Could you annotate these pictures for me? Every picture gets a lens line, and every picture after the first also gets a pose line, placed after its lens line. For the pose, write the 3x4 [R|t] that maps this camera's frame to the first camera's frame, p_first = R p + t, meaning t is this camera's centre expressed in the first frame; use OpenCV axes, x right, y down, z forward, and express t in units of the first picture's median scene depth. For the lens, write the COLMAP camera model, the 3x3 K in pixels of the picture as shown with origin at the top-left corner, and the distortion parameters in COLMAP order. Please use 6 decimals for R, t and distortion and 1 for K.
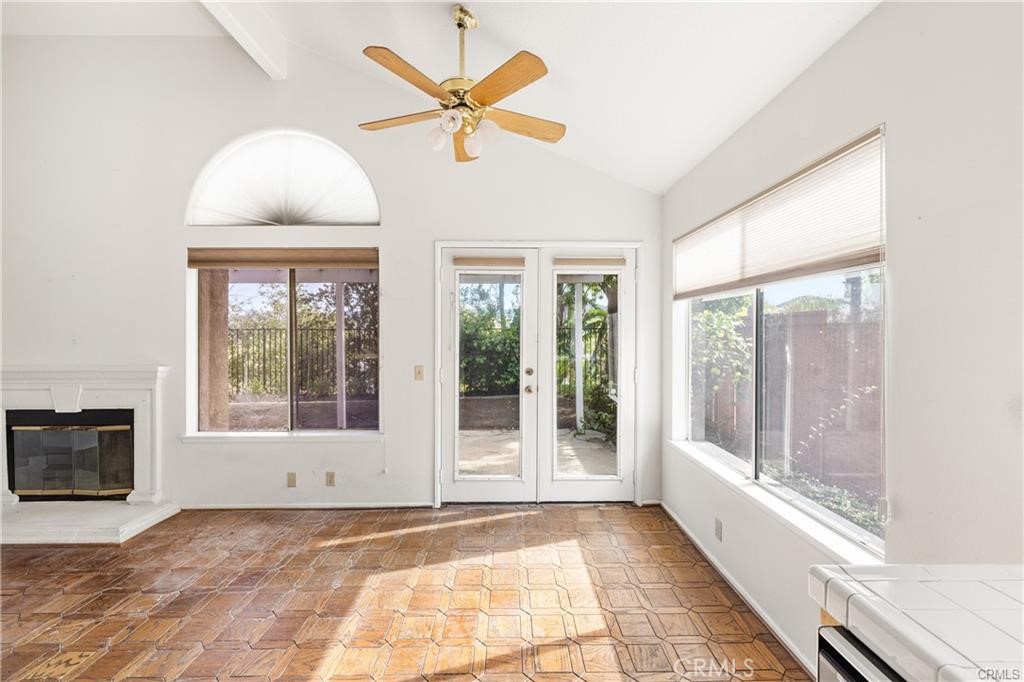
lens RADIAL K [[430.1, 0, 509.4], [0, 430.1, 336.9], [0, 0, 1]] dist [0.000017, 0.000557]
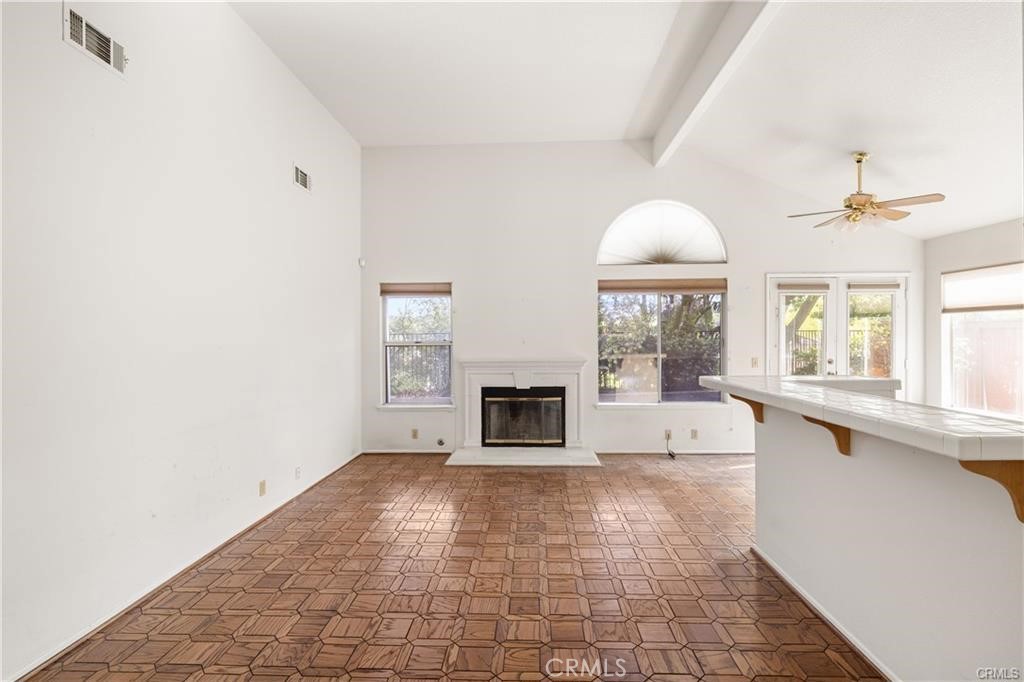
lens RADIAL K [[477.2, 0, 515.0], [0, 477.2, 337.5], [0, 0, 1]] dist [-0.006454, -0.000346]
pose [[0.998475, -0.005179, -0.054954, -0.947243], [0.004987, 0.999981, -0.003629, -0.000415], [0.054972, 0.003349, 0.998482, -0.683911]]
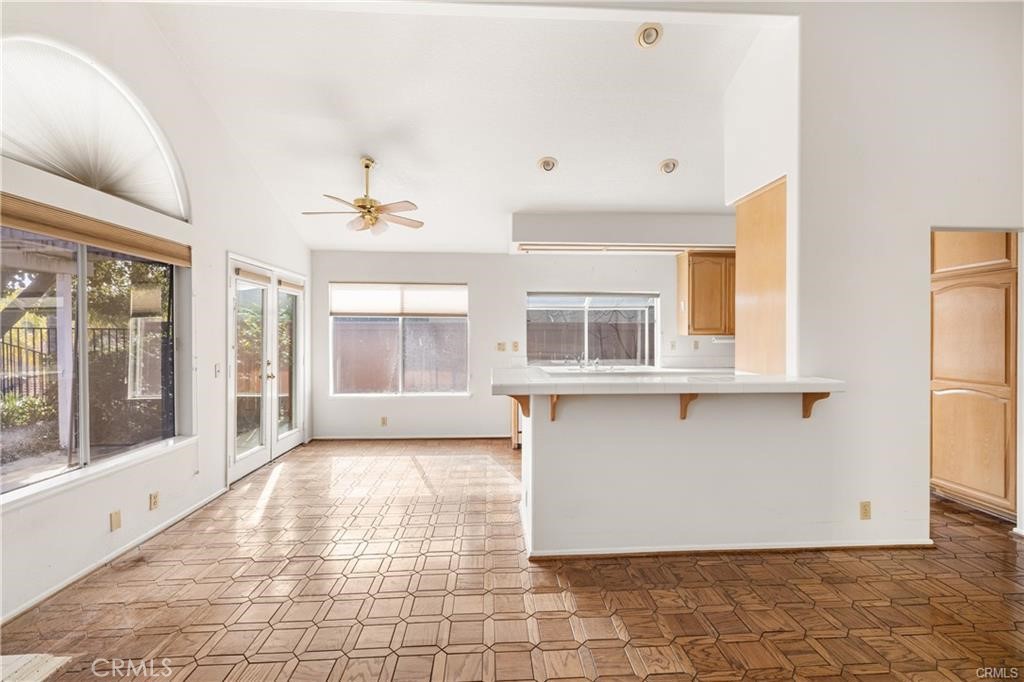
lens RADIAL K [[430.1, 0, 507.9], [0, 430.1, 337.2], [0, 0, 1]] dist [0.000017, 0.000557]
pose [[-0.036155, -0.001968, 0.999344, -1.314029], [0.011102, 0.999936, 0.002371, 0.006374], [-0.999285, 0.011180, -0.036131, 0.315229]]
